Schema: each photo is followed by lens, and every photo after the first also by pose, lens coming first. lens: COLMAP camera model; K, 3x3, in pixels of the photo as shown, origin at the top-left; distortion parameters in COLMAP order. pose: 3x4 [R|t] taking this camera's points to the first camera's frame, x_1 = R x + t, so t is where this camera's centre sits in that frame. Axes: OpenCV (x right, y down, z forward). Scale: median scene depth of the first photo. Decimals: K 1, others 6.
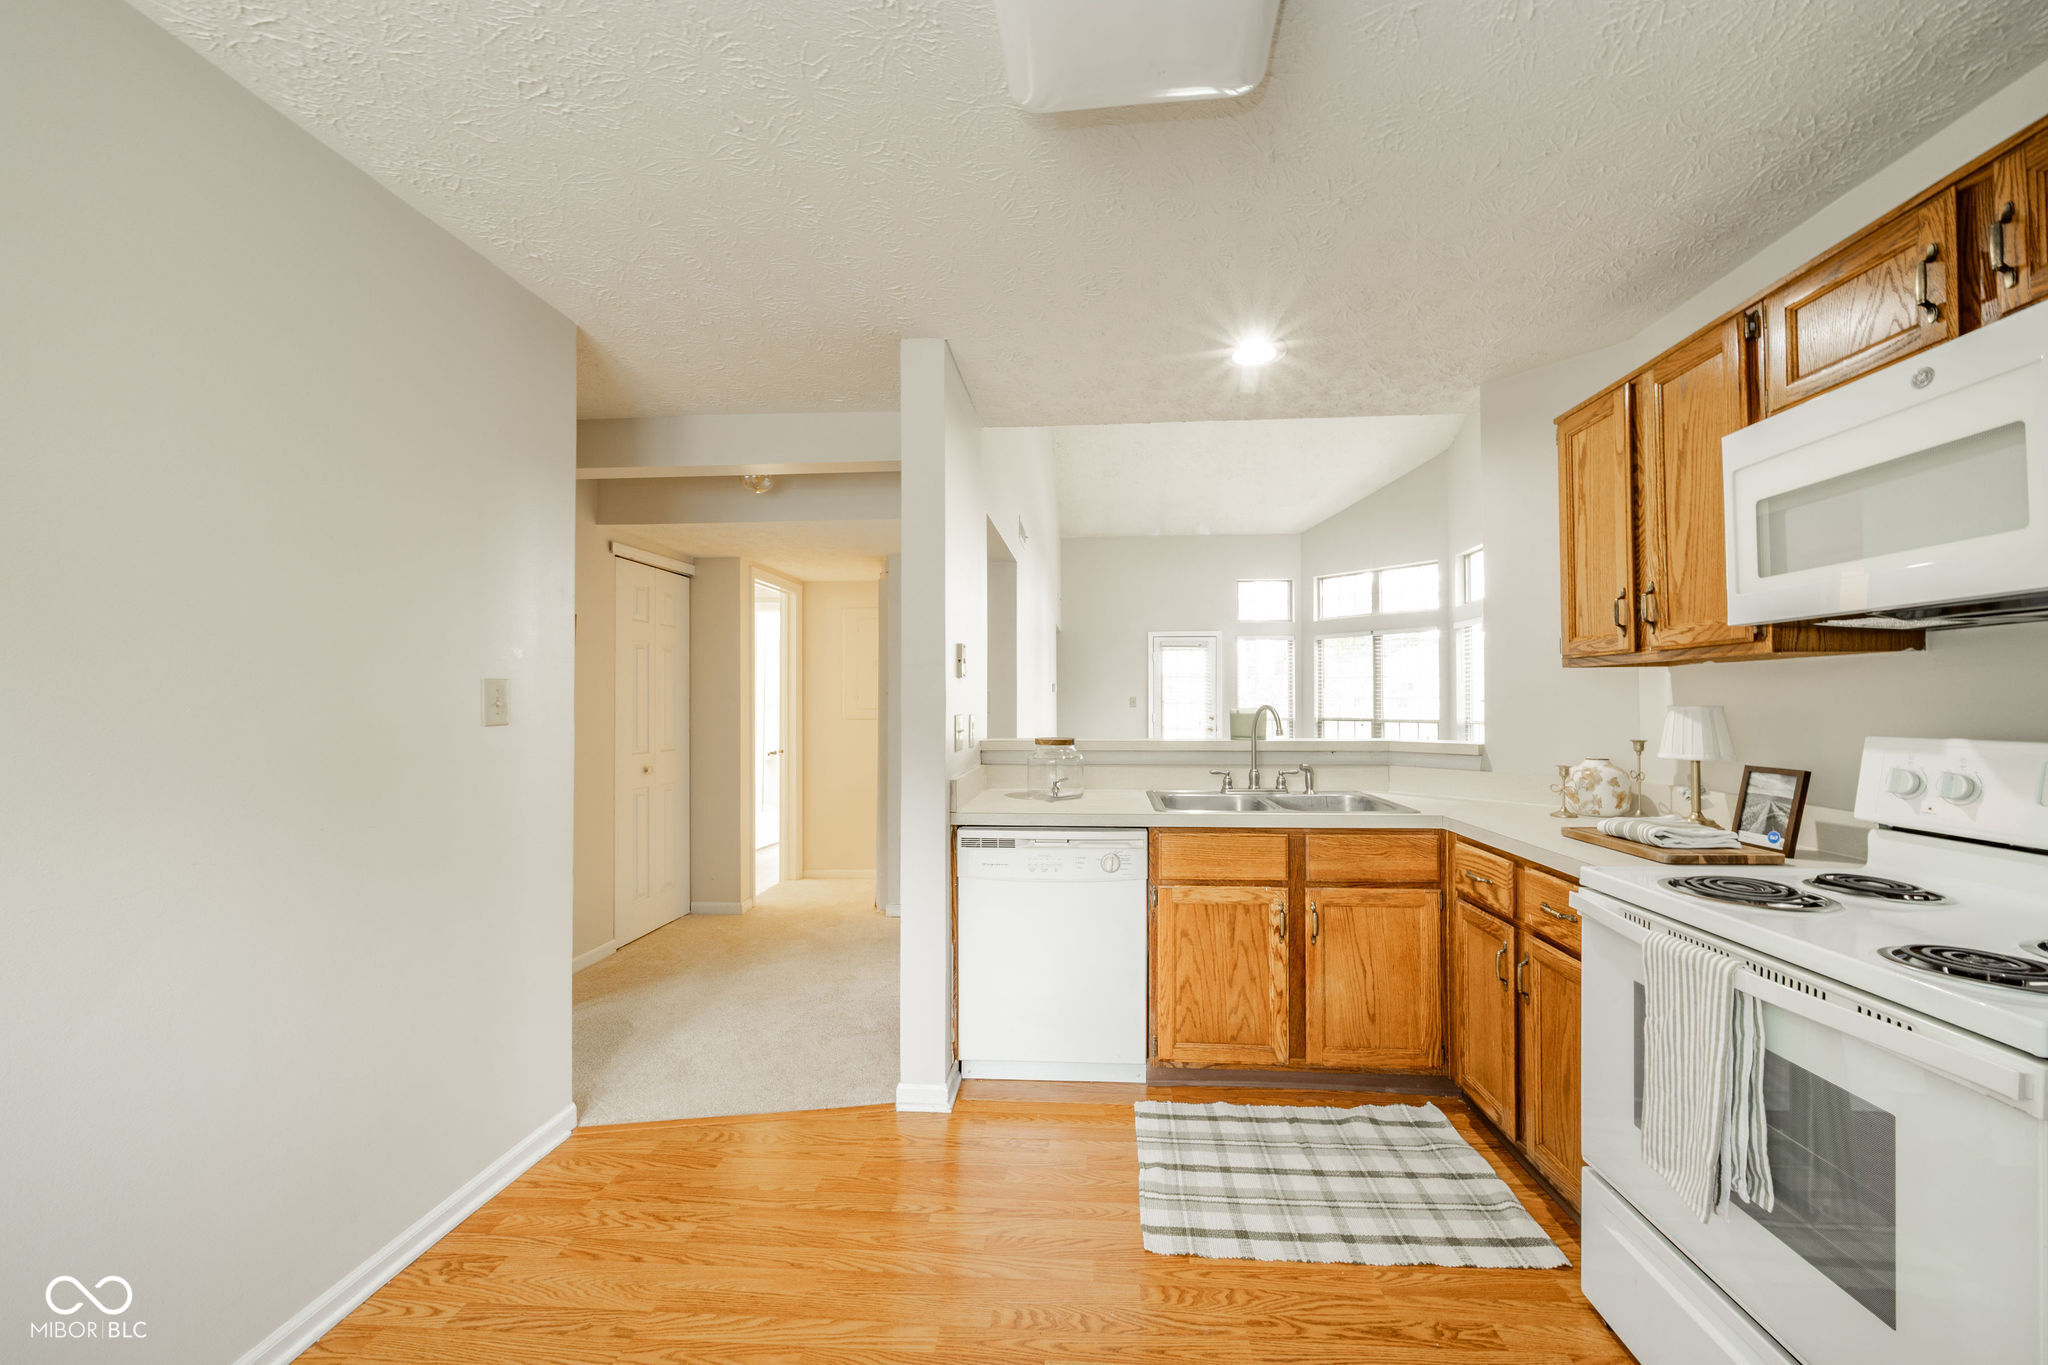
lens RADIAL K [[702.7, 0, 1048.8], [0, 702.7, 691.4], [0, 0, 1]] dist [-0.000356, -0.000369]
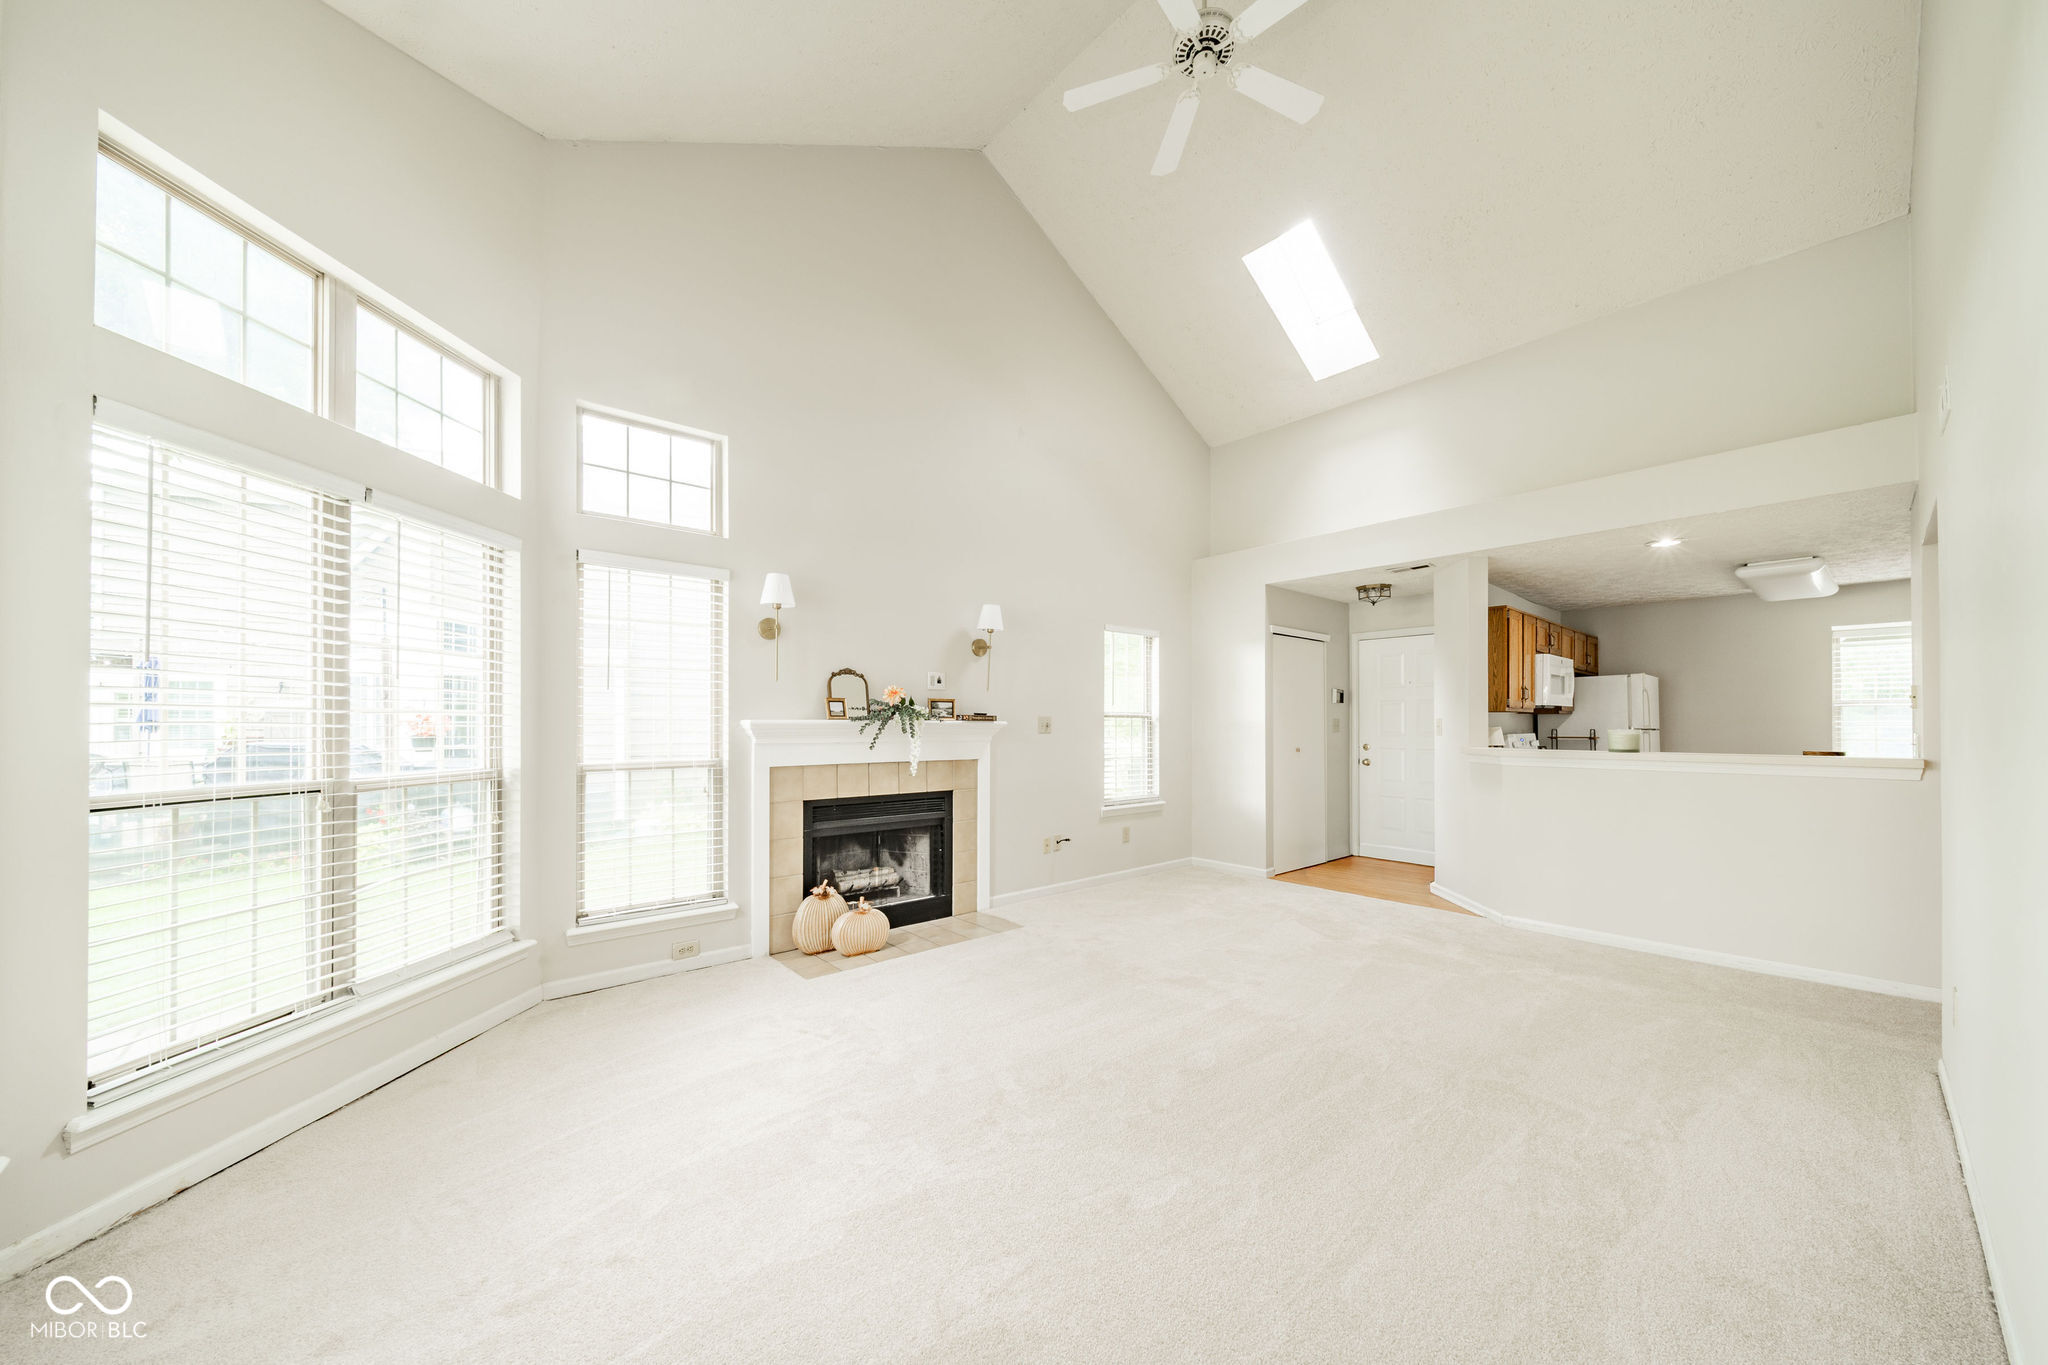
lens RADIAL K [[736.4, 0, 1021.6], [0, 736.4, 719.4], [0, 0, 1]] dist [0.001069, -0.001611]
pose [[-0.700271, -0.001074, 0.713876, 0.184760], [-0.016558, 0.999754, -0.014738, 0.059706], [-0.713685, -0.022141, -0.700117, 4.837448]]
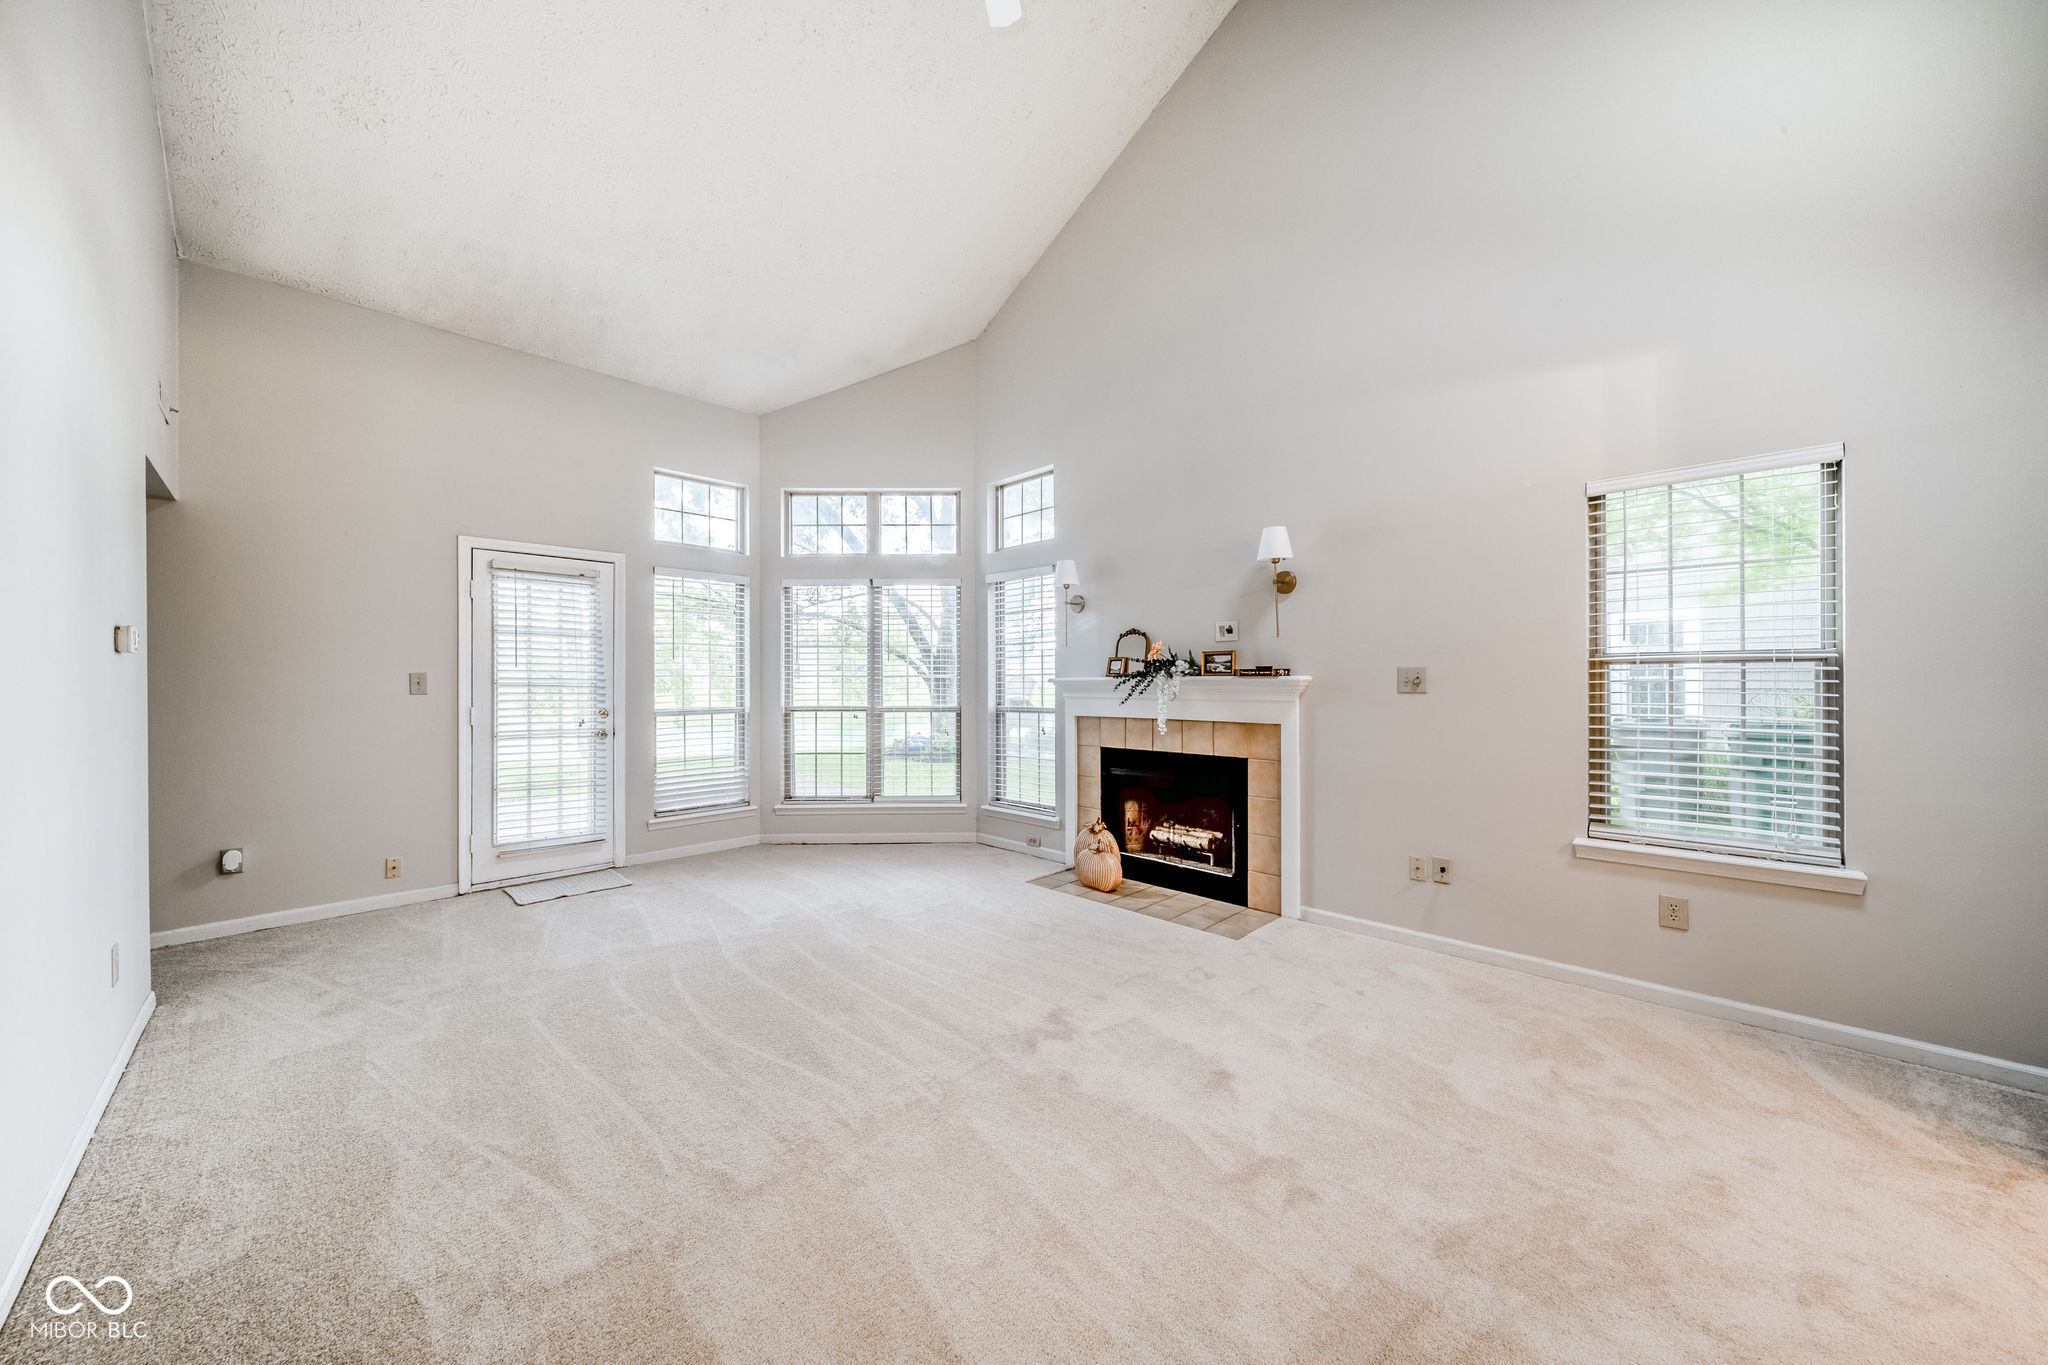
lens RADIAL K [[702.7, 0, 1020.9], [0, 702.7, 682.3], [0, 0, 1]] dist [-0.000356, -0.000369]
pose [[0.662414, -0.005653, 0.749117, 0.198854], [-0.006736, 0.999886, 0.013501, 0.022206], [-0.749108, -0.013990, 0.662301, 2.077894]]
